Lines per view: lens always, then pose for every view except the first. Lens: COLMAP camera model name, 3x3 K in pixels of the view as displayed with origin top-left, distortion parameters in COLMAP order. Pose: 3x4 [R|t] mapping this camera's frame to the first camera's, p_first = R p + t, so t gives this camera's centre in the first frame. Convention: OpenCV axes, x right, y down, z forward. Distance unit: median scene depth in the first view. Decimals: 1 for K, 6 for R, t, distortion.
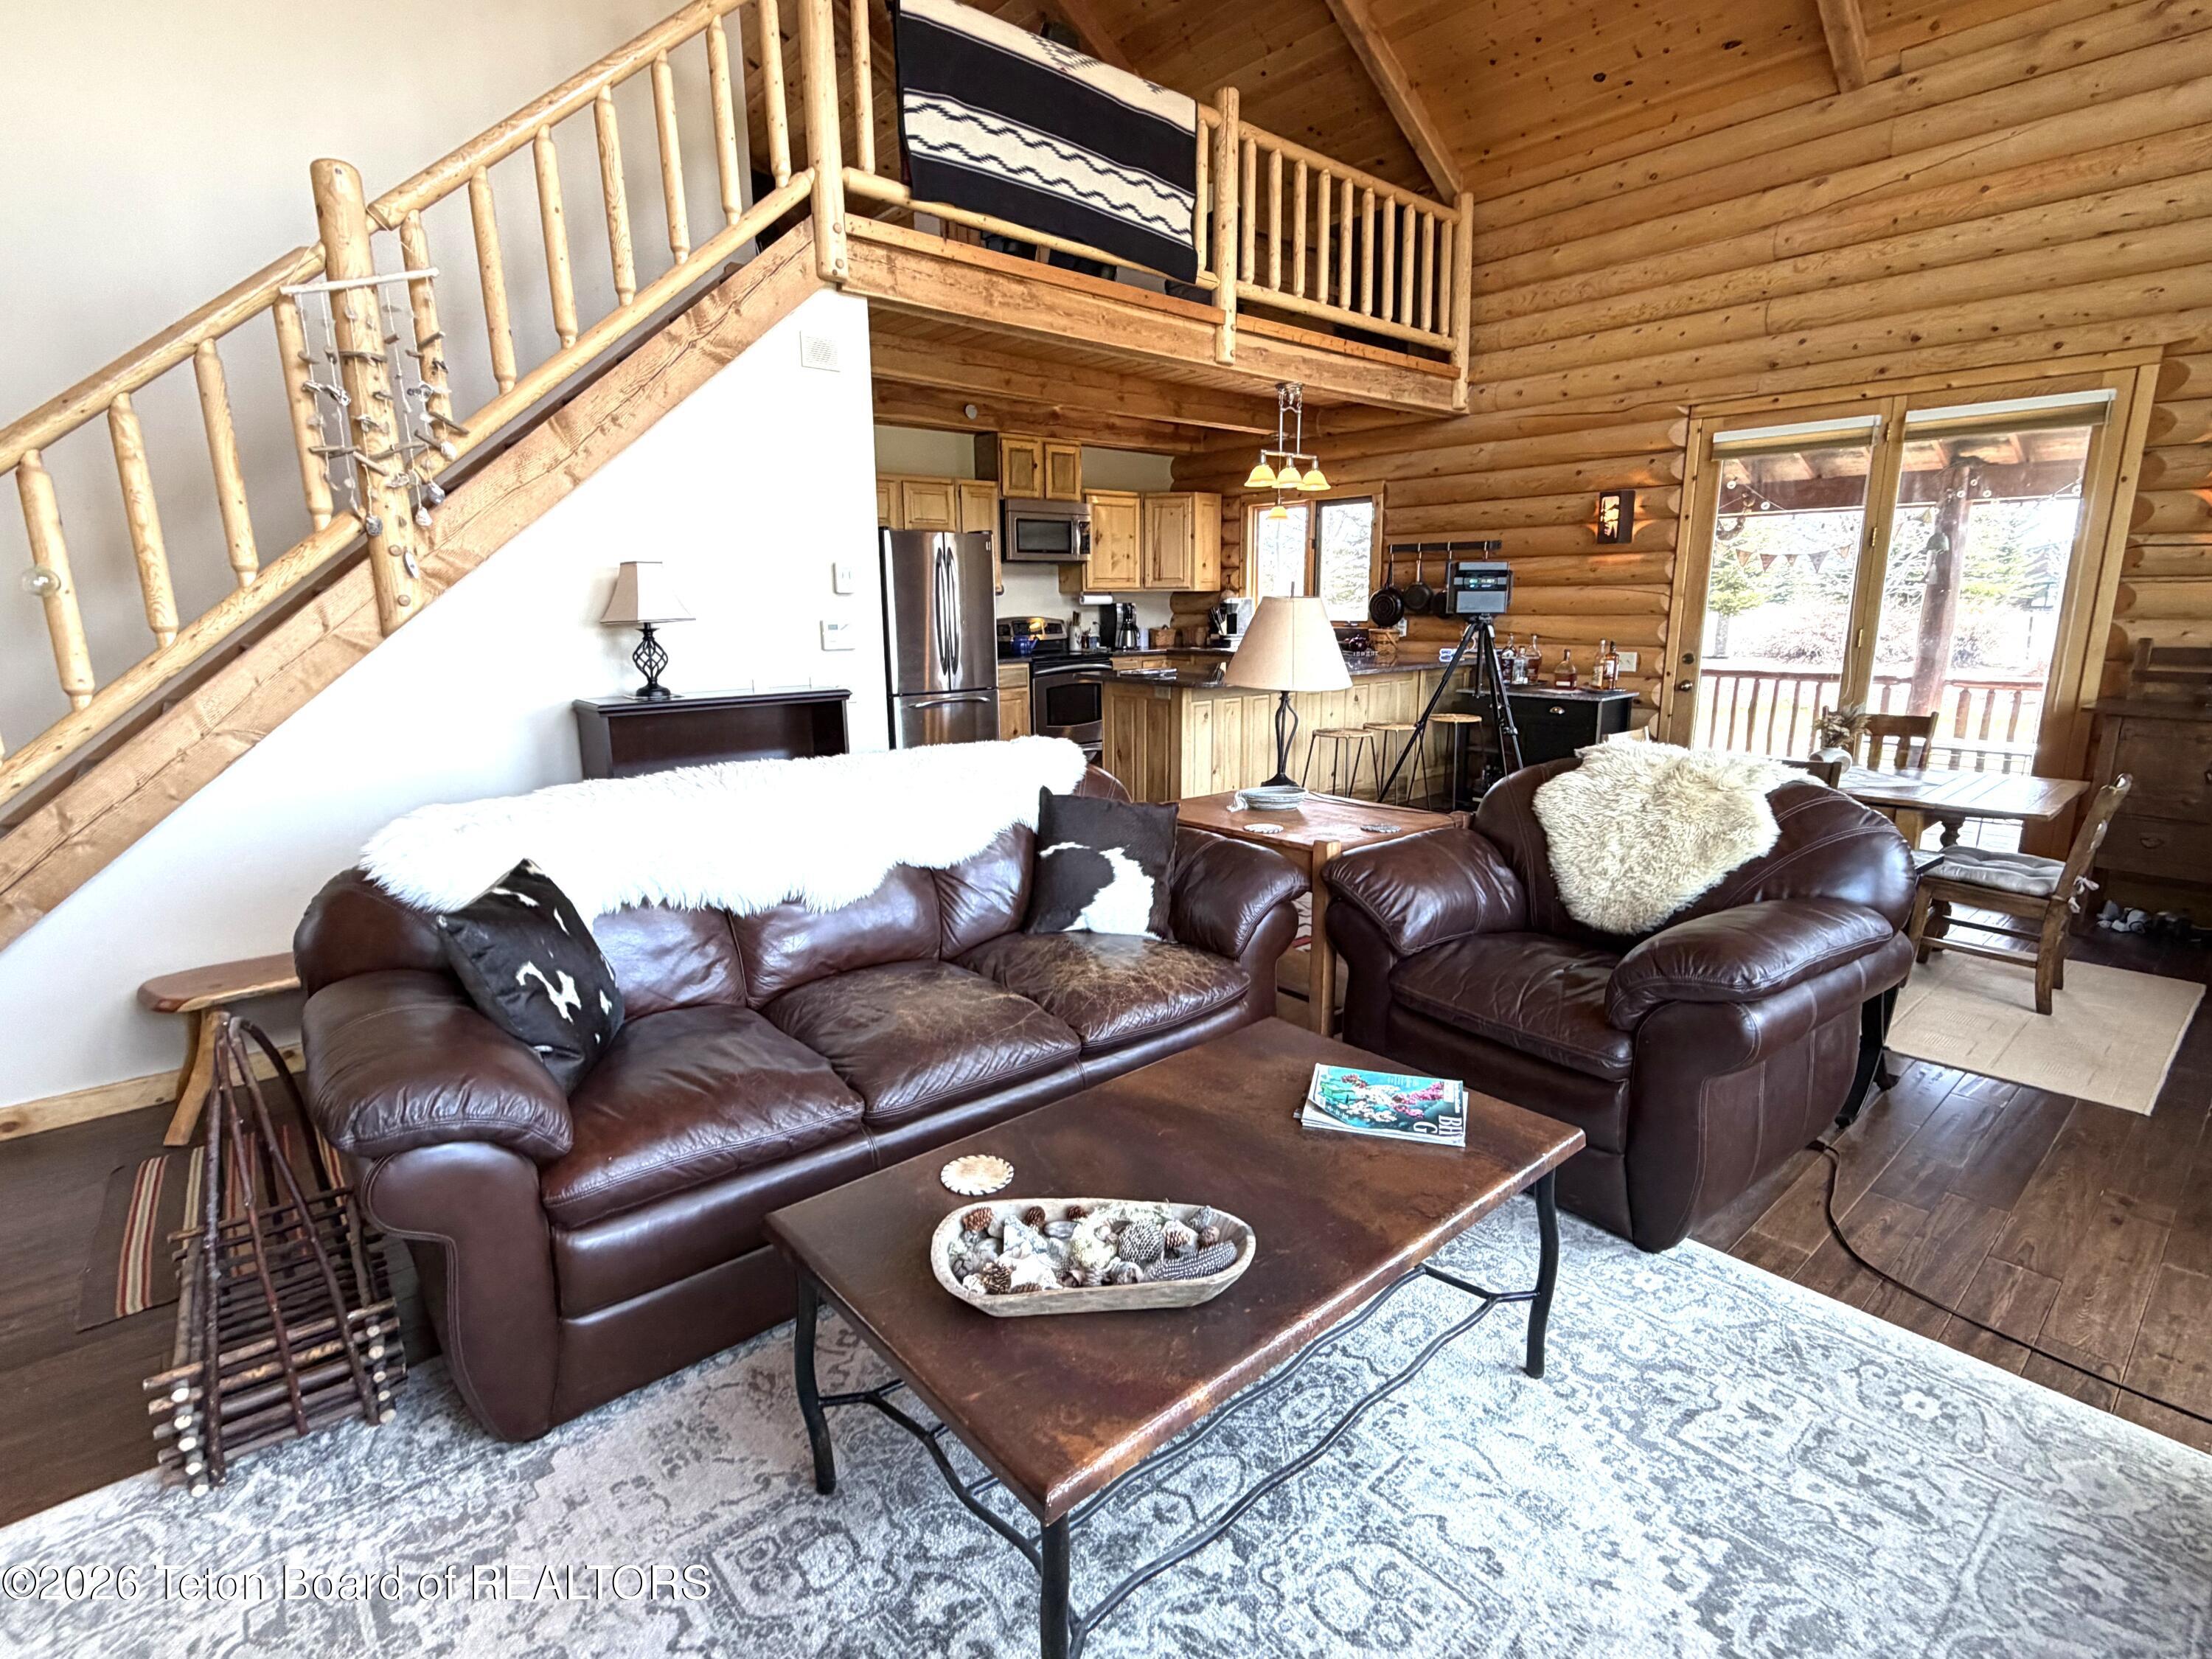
lens RADIAL K [[1077.0, 0, 1103.9], [0, 1077.0, 831.7], [0, 0, 1]] dist [-0.005492, -0.000012]
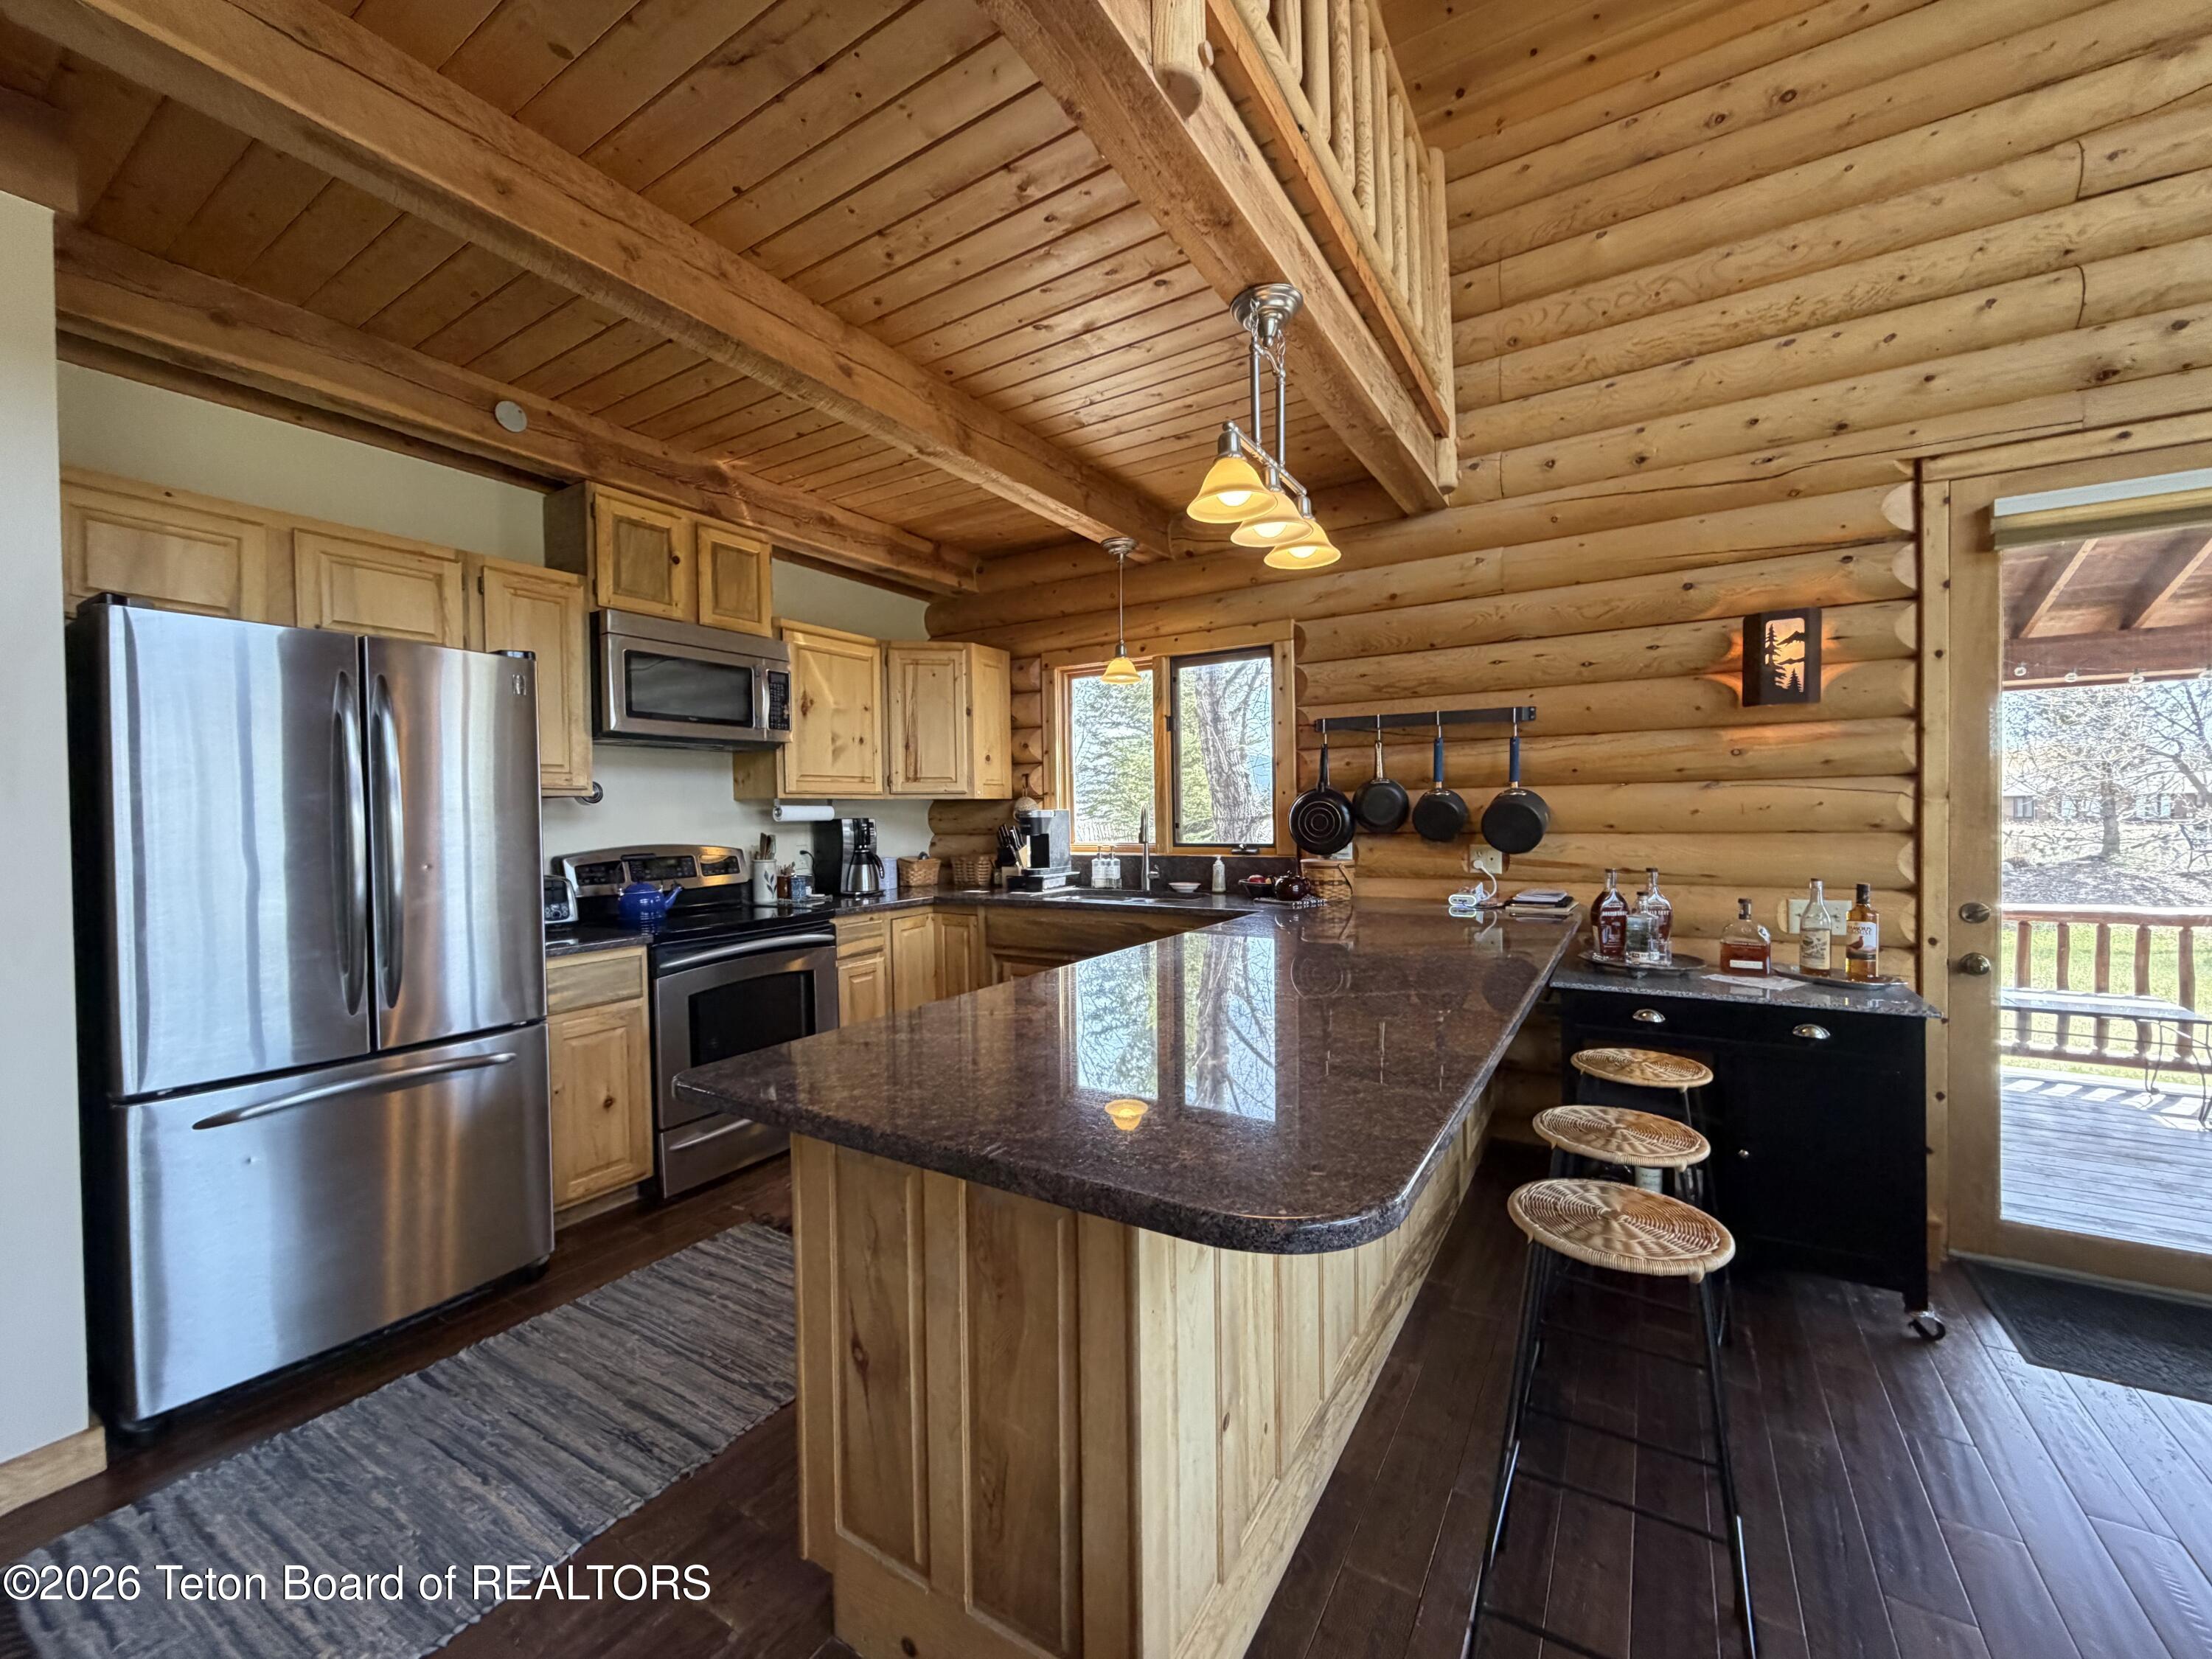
lens RADIAL K [[875.6, 0, 1094.6], [0, 875.6, 827.5], [0, 0, 1]] dist [0.000202, 0.000112]
pose [[0.957925, -0.009358, 0.286868, 0.007439], [0.065920, 0.979925, -0.188155, -0.120467], [-0.279348, 0.199149, 0.939311, 0.570297]]
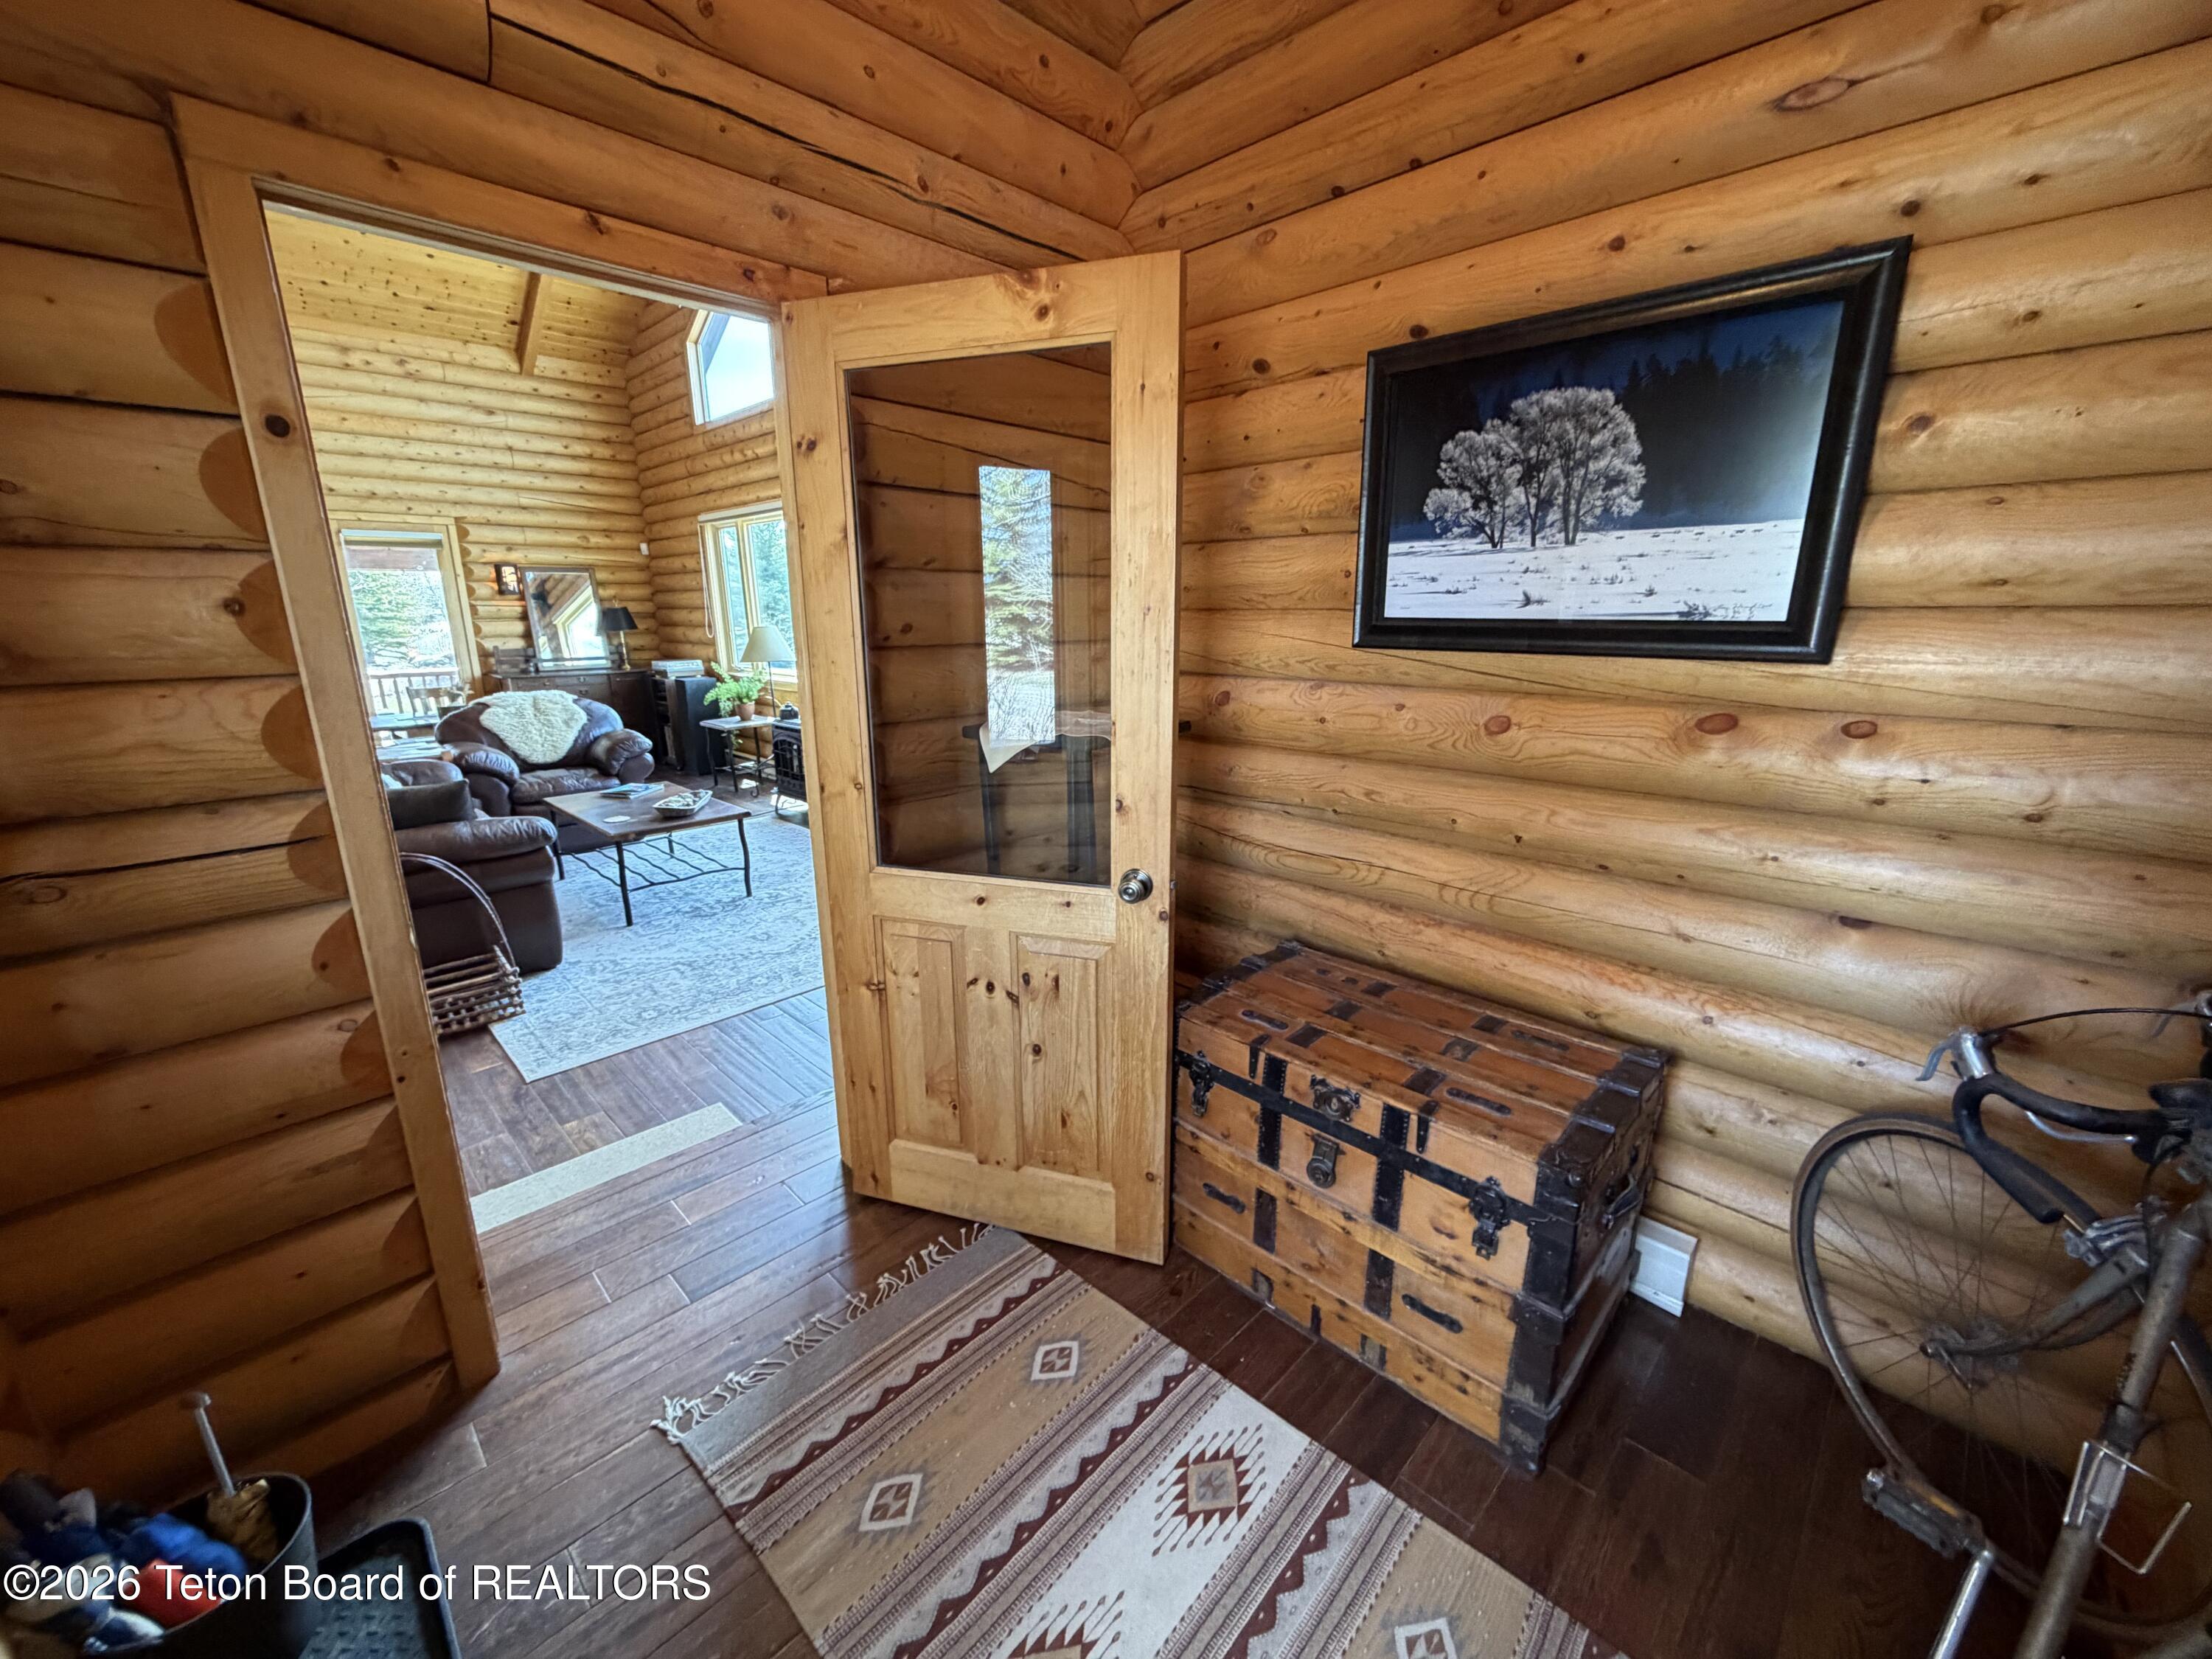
lens RADIAL K [[875.6, 0, 1104.2], [0, 875.6, 830.7], [0, 0, 1]] dist [0.000202, 0.000112]
pose [[-0.096924, -0.228947, 0.968602, -0.675647], [0.213048, 0.945854, 0.244889, 0.009652], [-0.972222, 0.230095, -0.042899, -0.070482]]
